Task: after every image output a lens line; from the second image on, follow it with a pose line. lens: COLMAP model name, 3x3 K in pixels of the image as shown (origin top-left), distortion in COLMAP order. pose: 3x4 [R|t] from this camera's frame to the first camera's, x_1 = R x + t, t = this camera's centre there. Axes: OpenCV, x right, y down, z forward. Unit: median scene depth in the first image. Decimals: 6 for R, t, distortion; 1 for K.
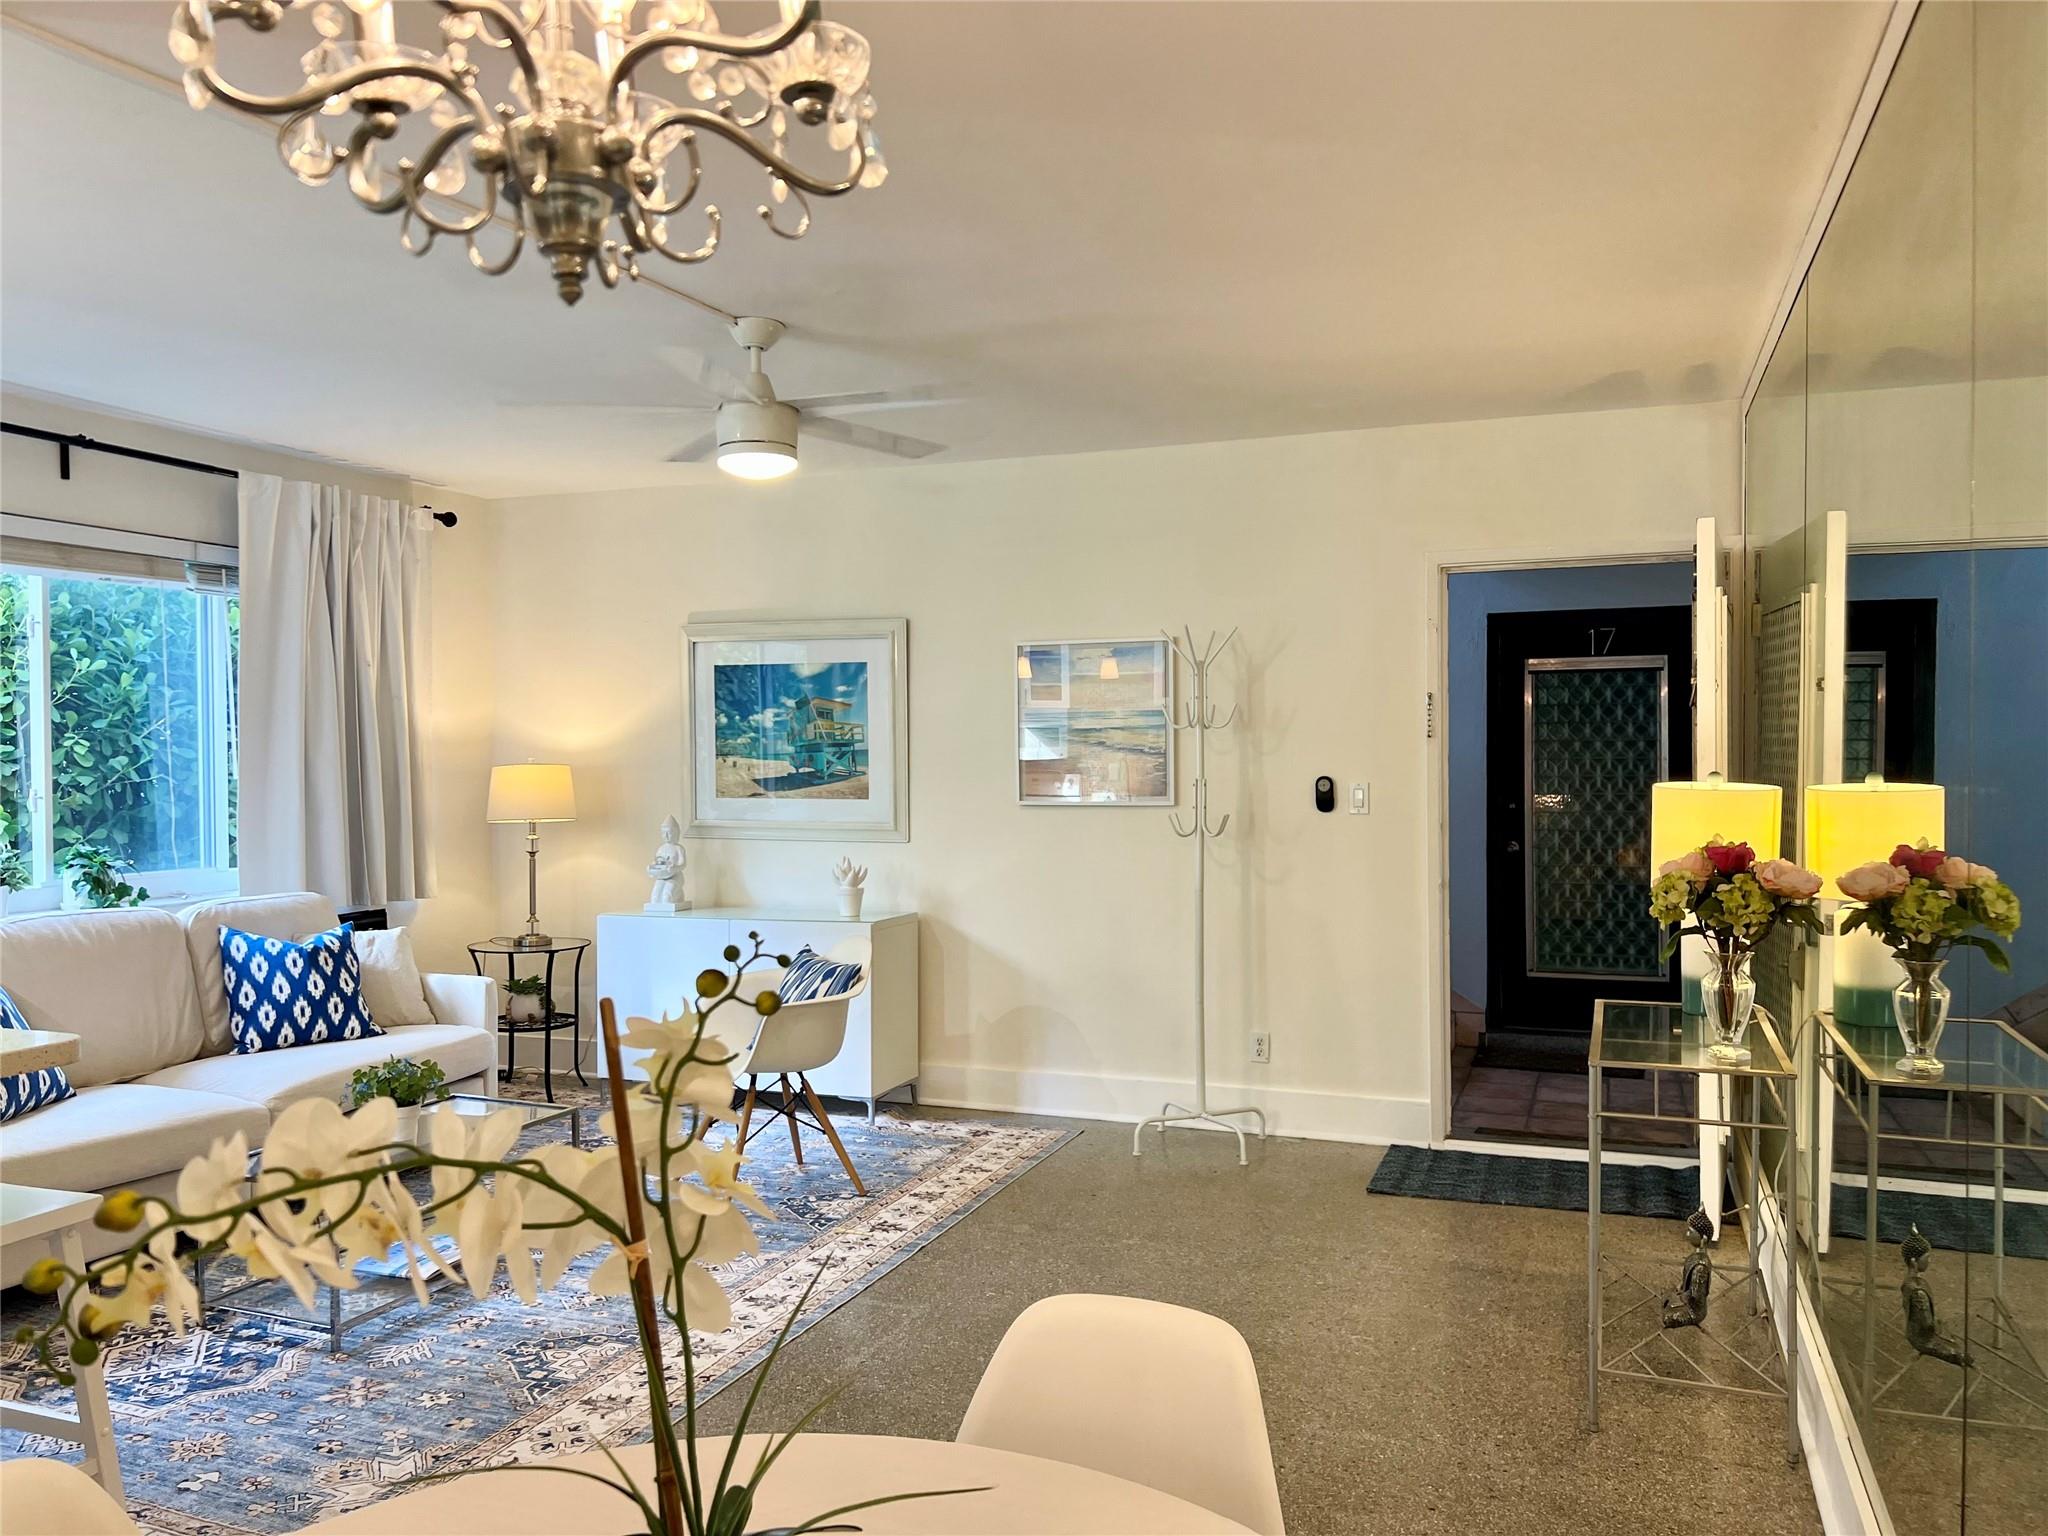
lens RADIAL K [[1533.0, 0, 1011.8], [0, 1533.0, 782.0], [0, 0, 1]] dist [0.046793, -0.050213]
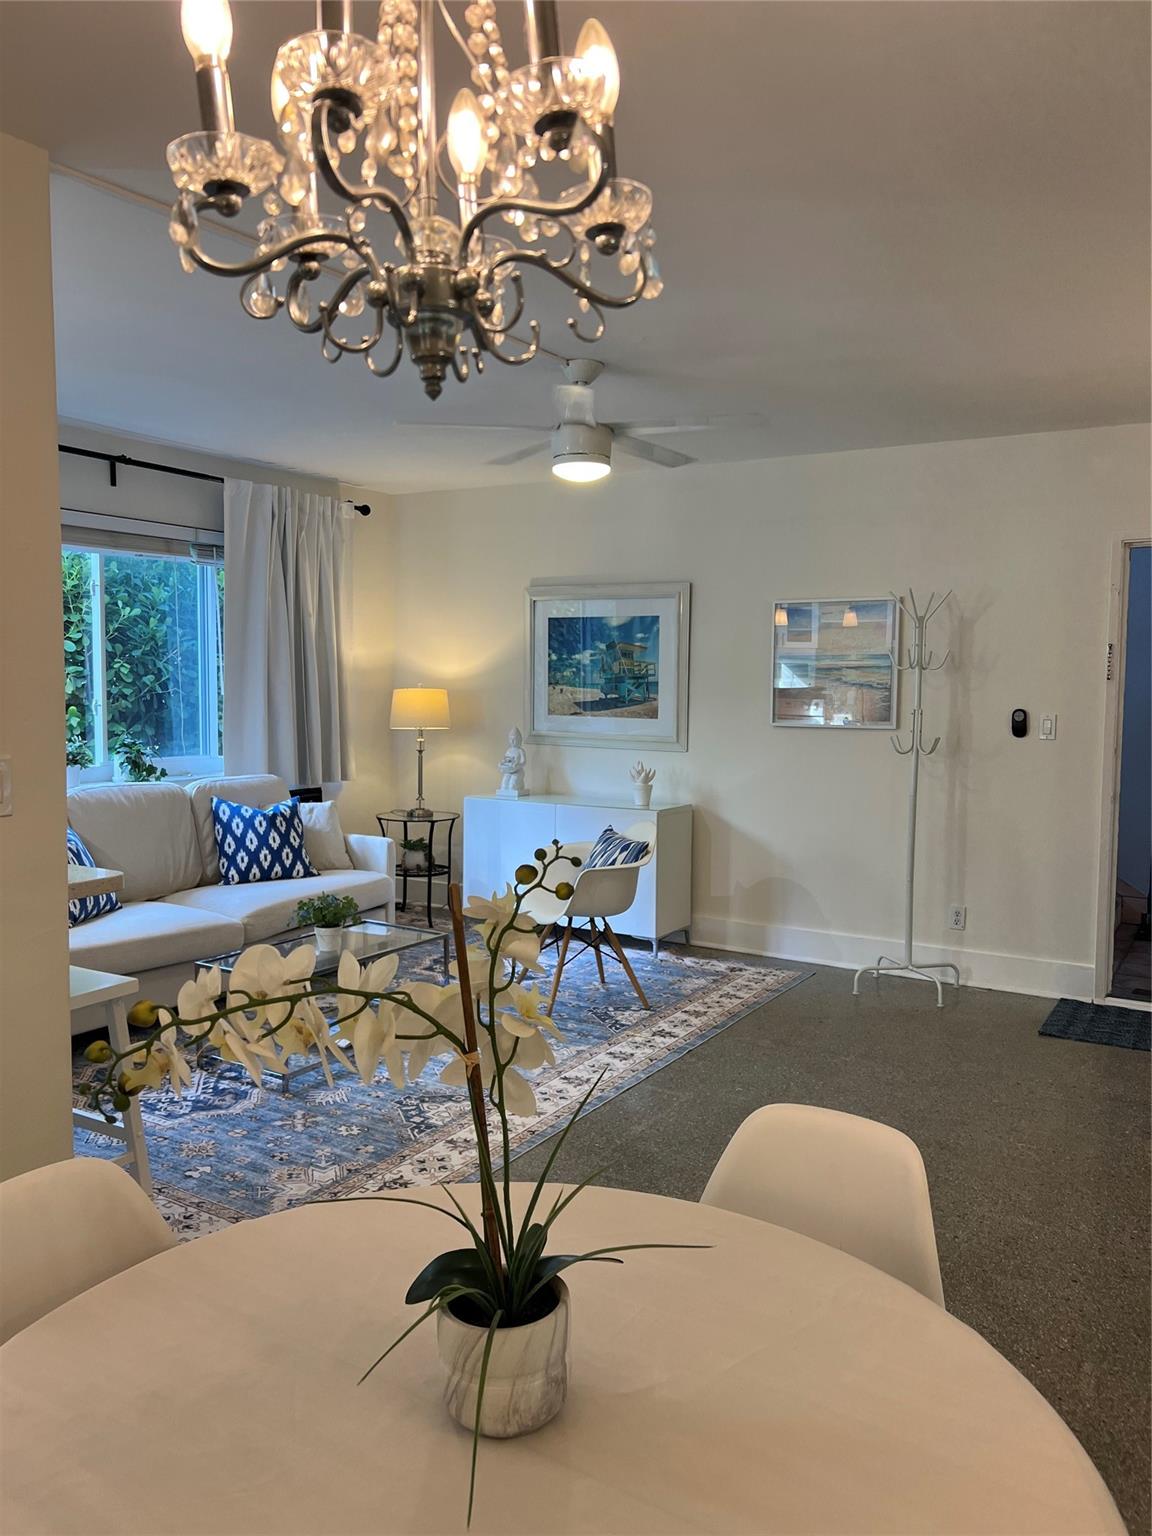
lens RADIAL K [[1149.8, 0, 567.9], [0, 1149.8, 767.9], [0, 0, 1]] dist [0.046793, -0.050213]
pose [[0.984209, 0.030037, -0.174441, 0.005414], [-0.019457, 0.997883, 0.062050, -0.007636], [0.175936, -0.057676, 0.982711, -0.006550]]
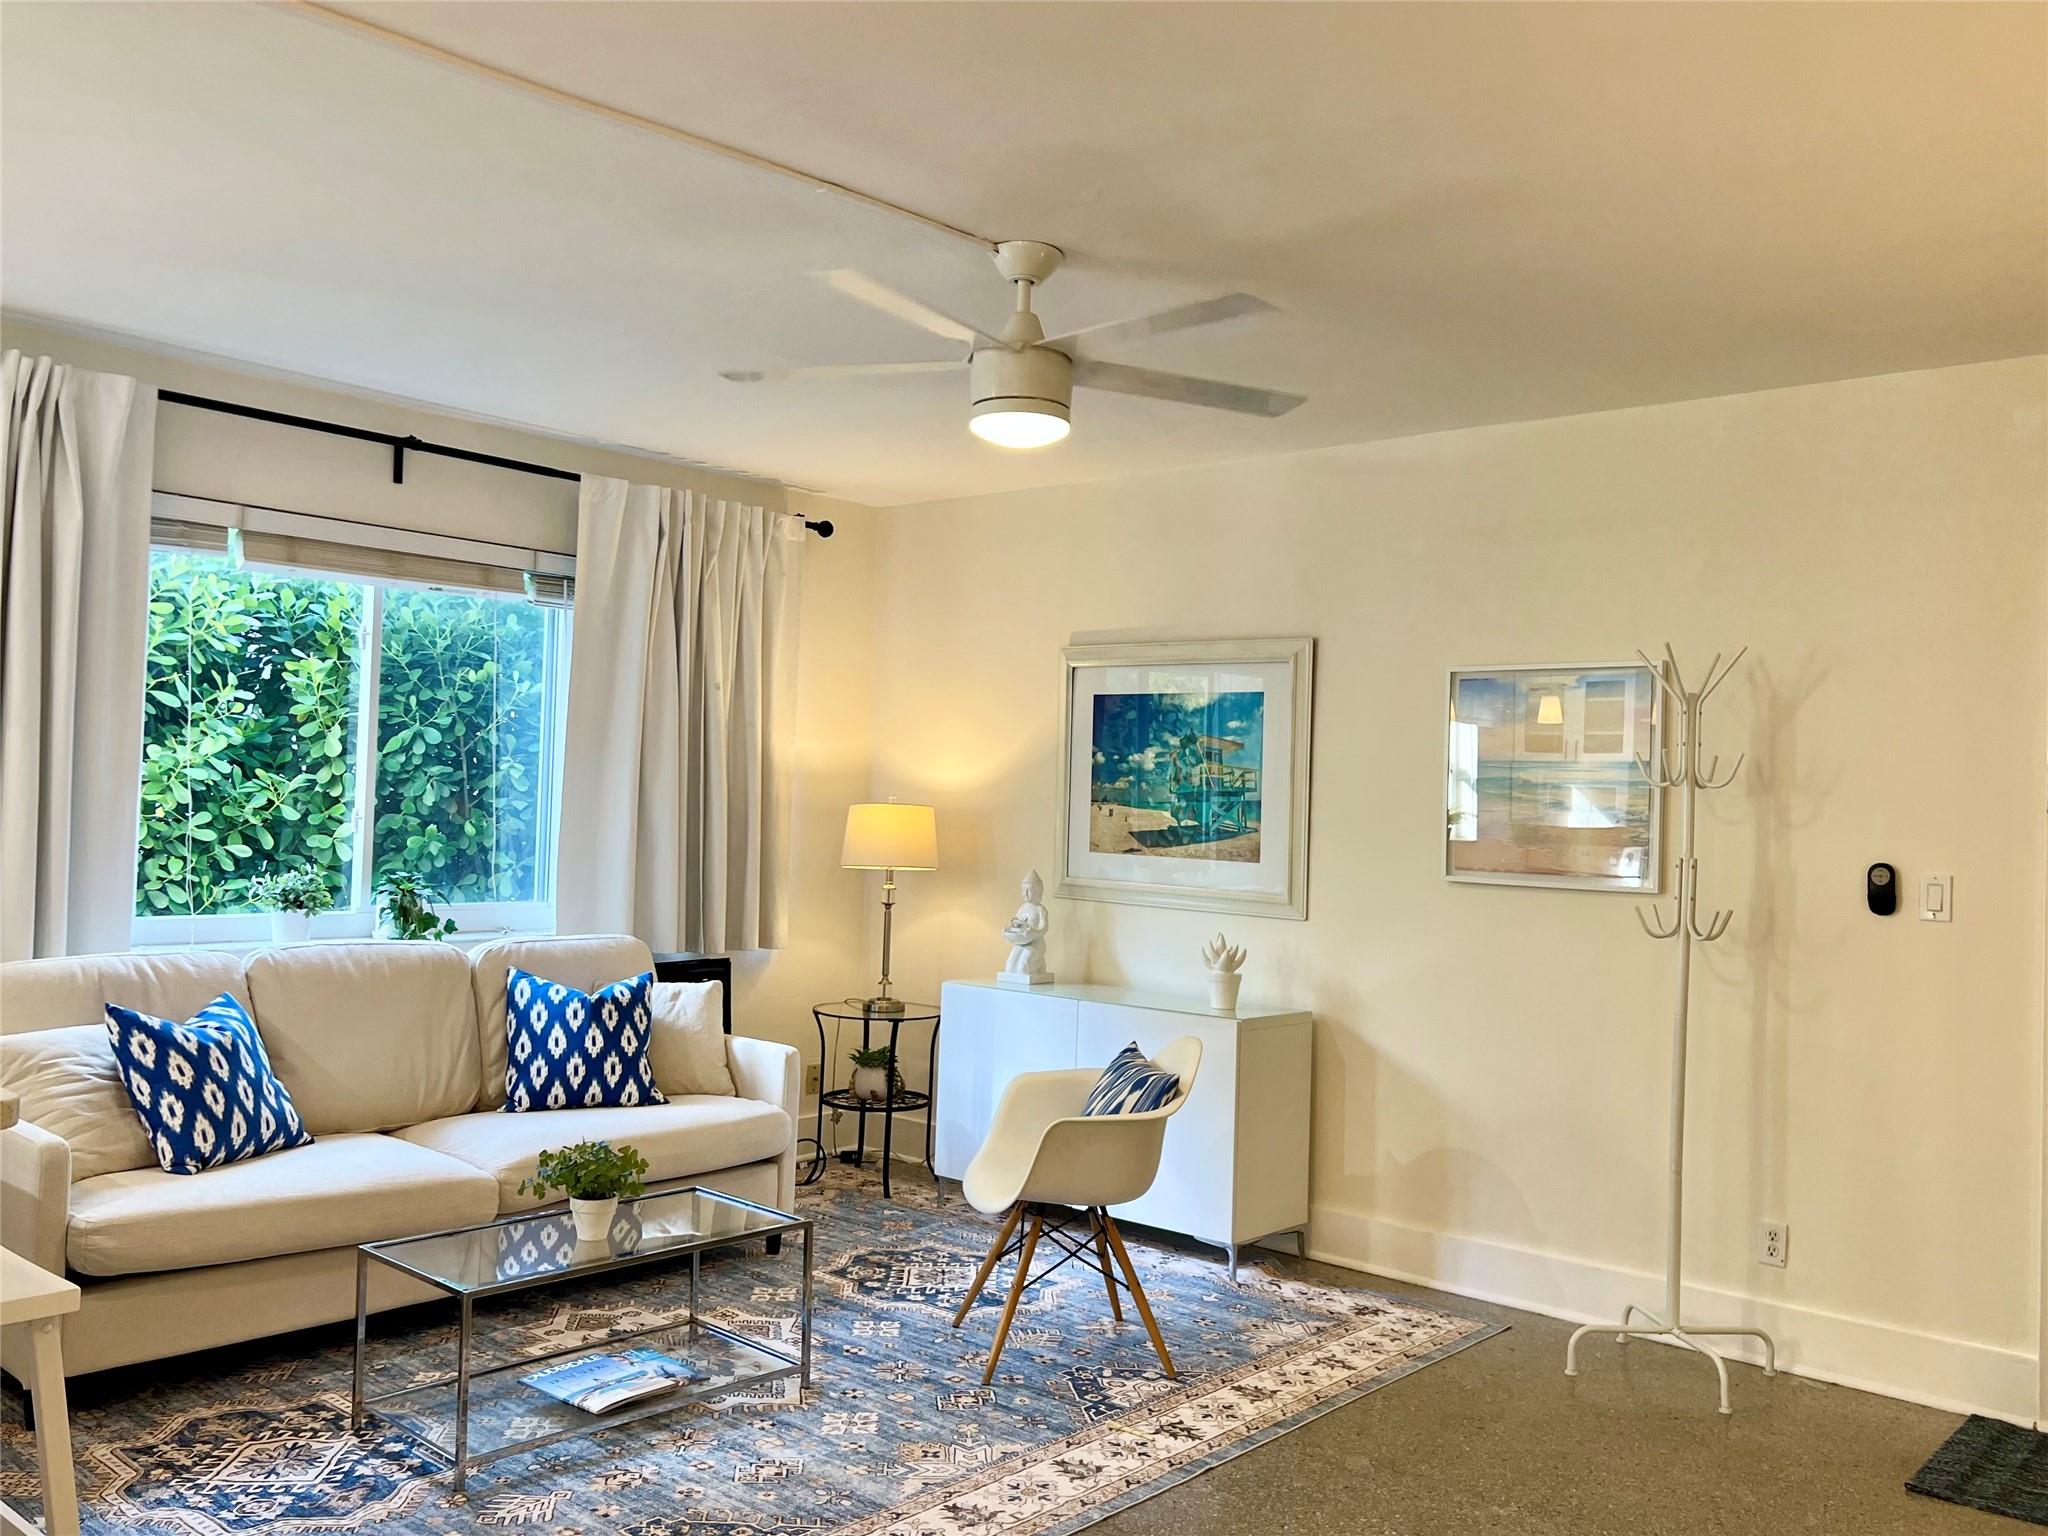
lens RADIAL K [[1690.9, 0, 1035.5], [0, 1690.9, 757.4], [0, 0, 1]] dist [0.032707, -0.033943]
pose [[0.941349, 0.028487, -0.336229, 0.112181], [-0.044903, 0.998143, -0.041150, -0.002616], [0.334433, 0.053834, 0.940881, 0.159278]]
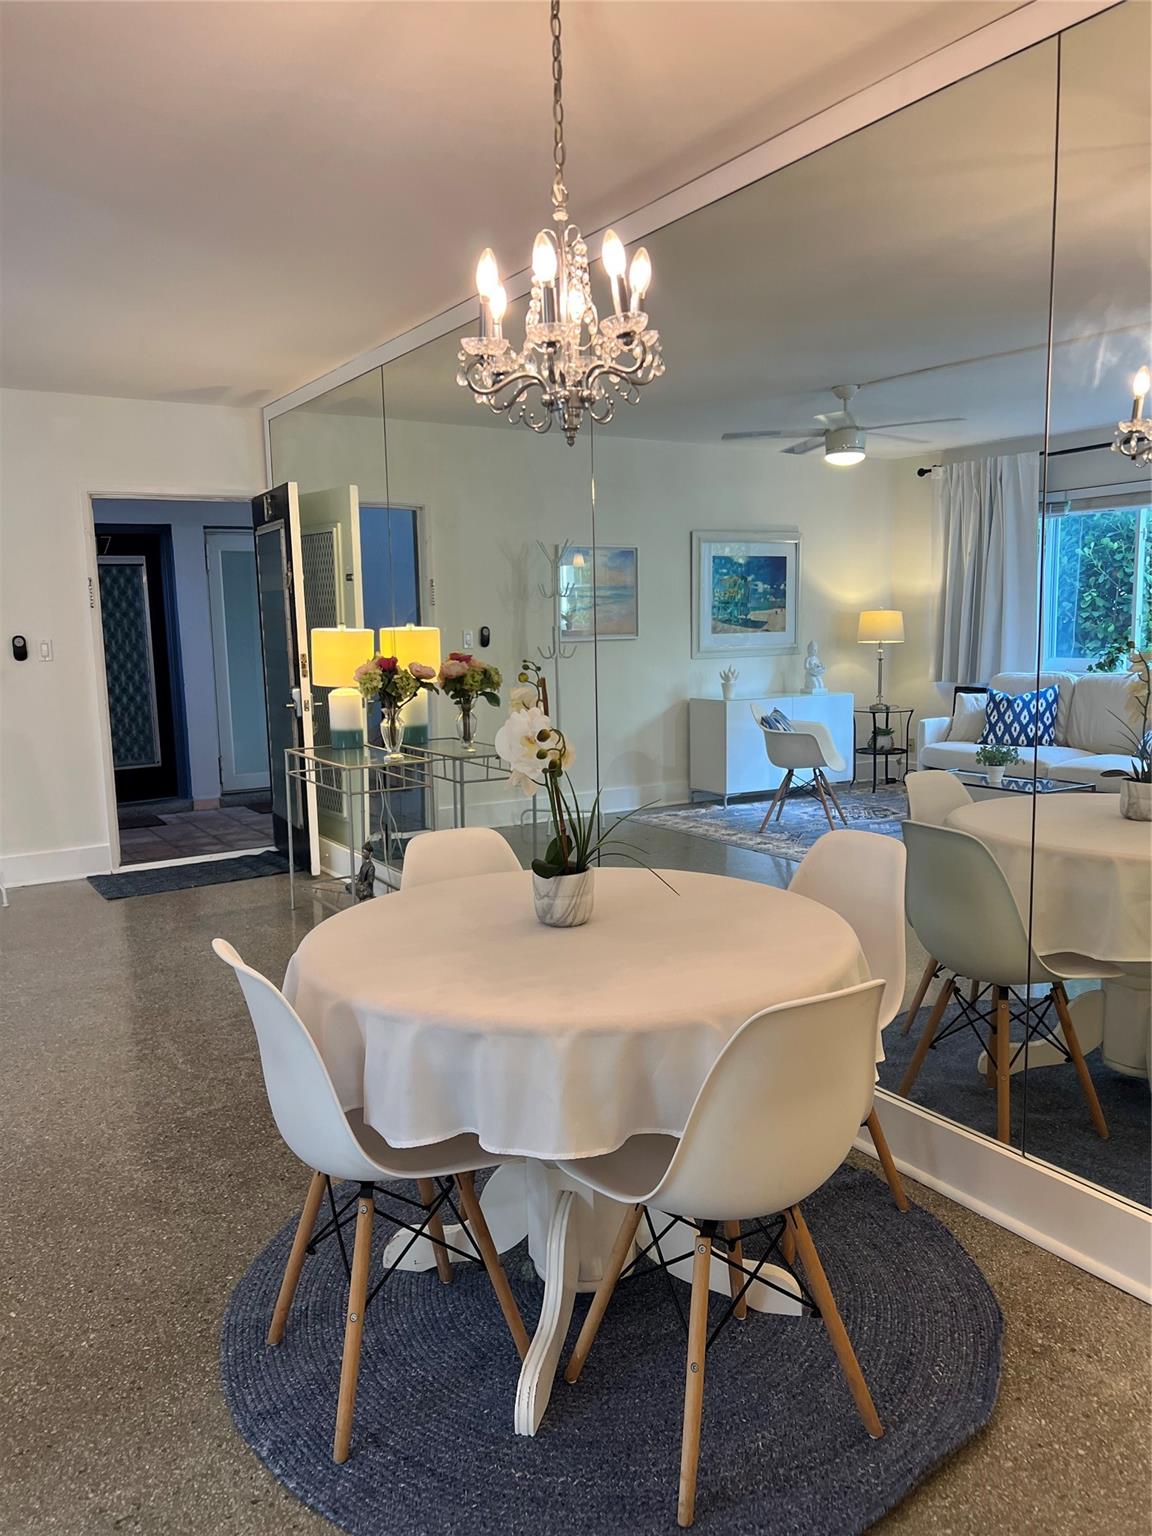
lens RADIAL K [[1149.8, 0, 575.7], [0, 1149.8, 768.7], [0, 0, 1]] dist [0.046793, -0.050213]
pose [[0.603567, -0.121499, 0.788001, -0.391449], [0.043580, 0.991871, 0.119553, 0.014626], [-0.796121, -0.037817, 0.603955, -0.081519]]
